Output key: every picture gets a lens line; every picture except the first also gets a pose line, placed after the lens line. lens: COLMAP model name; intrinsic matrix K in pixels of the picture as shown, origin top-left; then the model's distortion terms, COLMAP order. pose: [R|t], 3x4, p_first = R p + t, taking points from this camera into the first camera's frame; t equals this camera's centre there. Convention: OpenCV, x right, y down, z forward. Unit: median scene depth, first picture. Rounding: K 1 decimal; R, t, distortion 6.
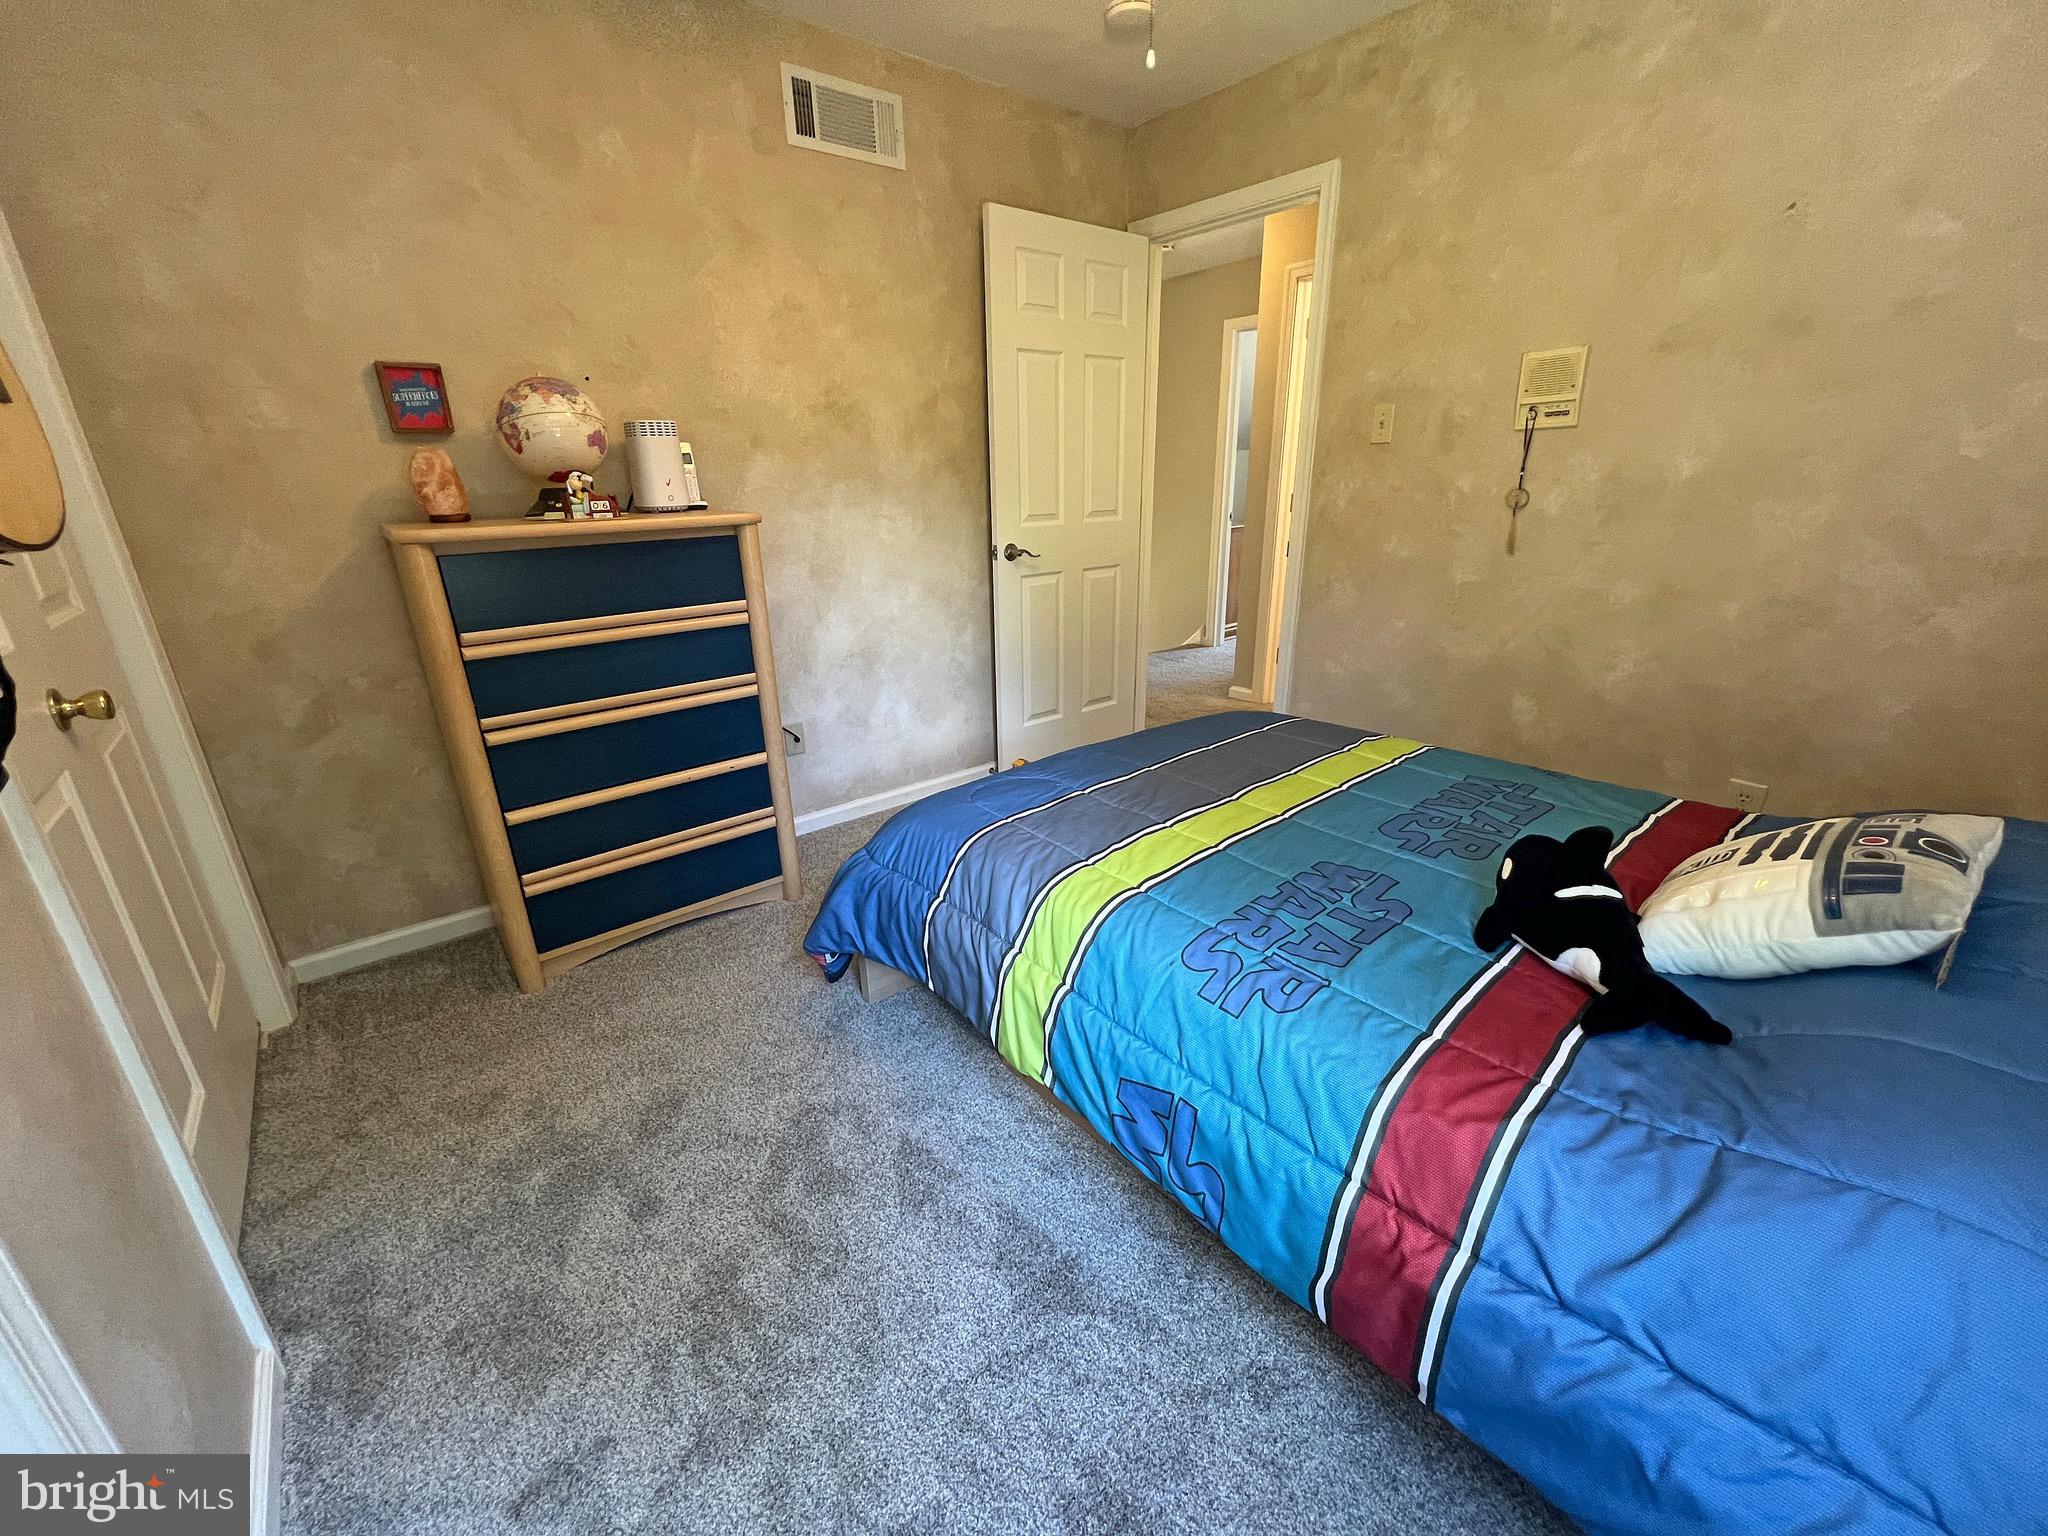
lens RADIAL K [[811.1, 0, 1024.0], [0, 811.1, 768.0], [0, 0, 1]] dist [-0.000848, 0.000371]
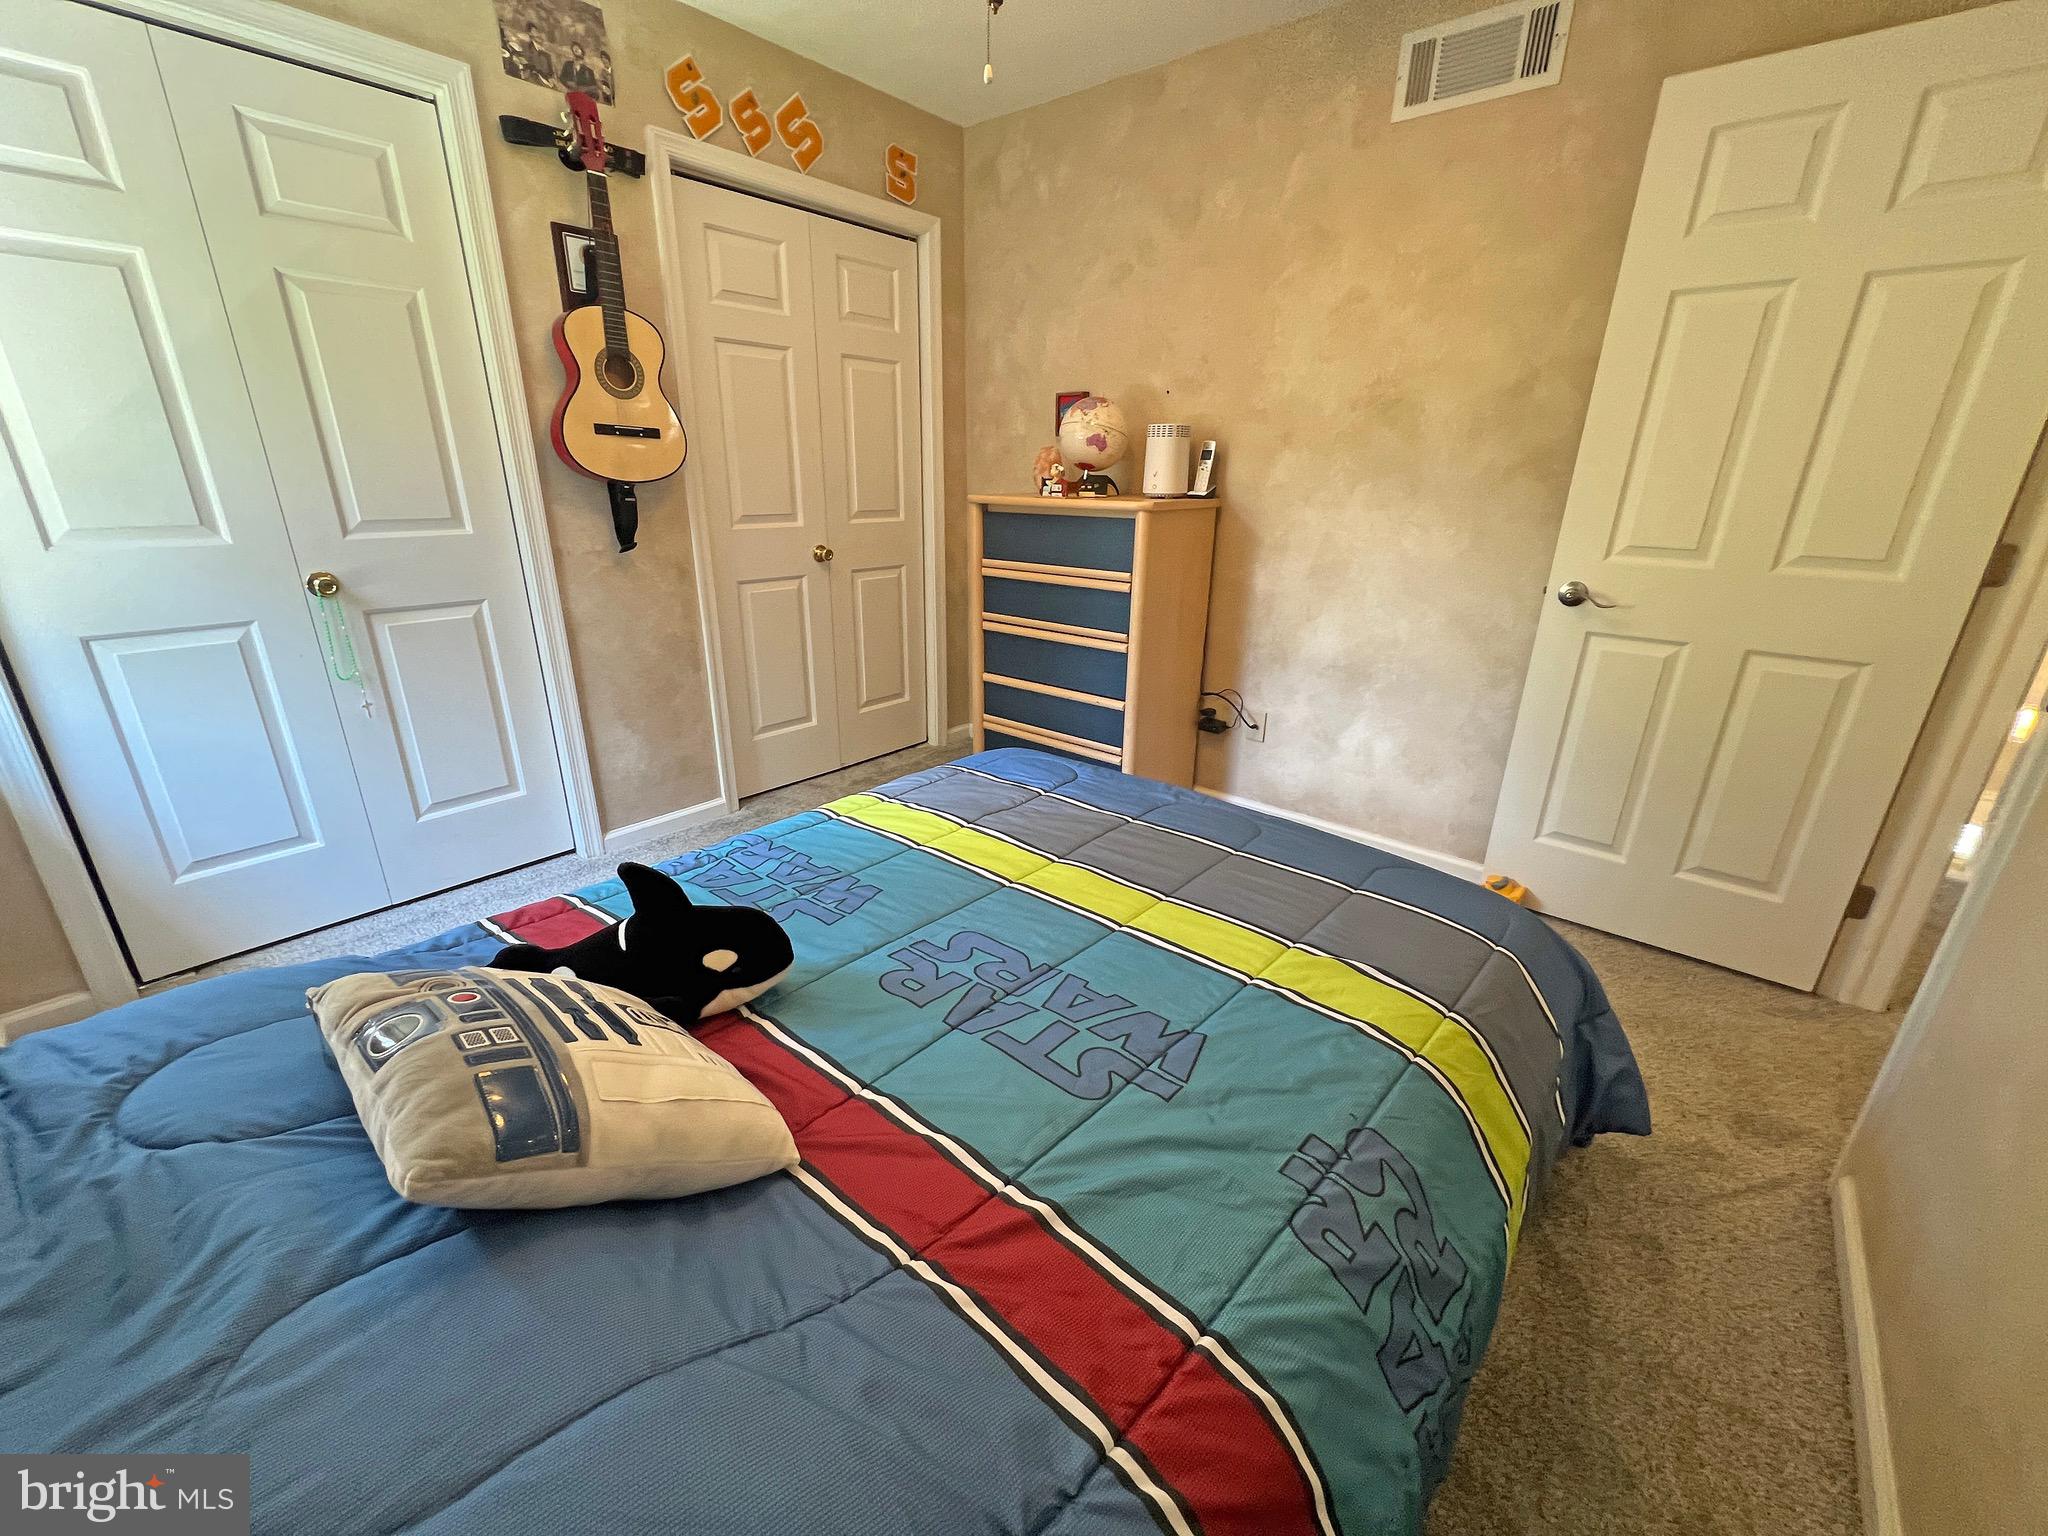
lens RADIAL K [[823.6, 0, 1024.0], [0, 823.6, 768.0], [0, 0, 1]] dist [0.001795, -0.000305]
pose [[0.184579, 0.362841, -0.913387, 0.752908], [-0.350088, 0.892670, 0.283865, -0.213131], [0.918351, 0.267370, 0.291795, 0.507286]]
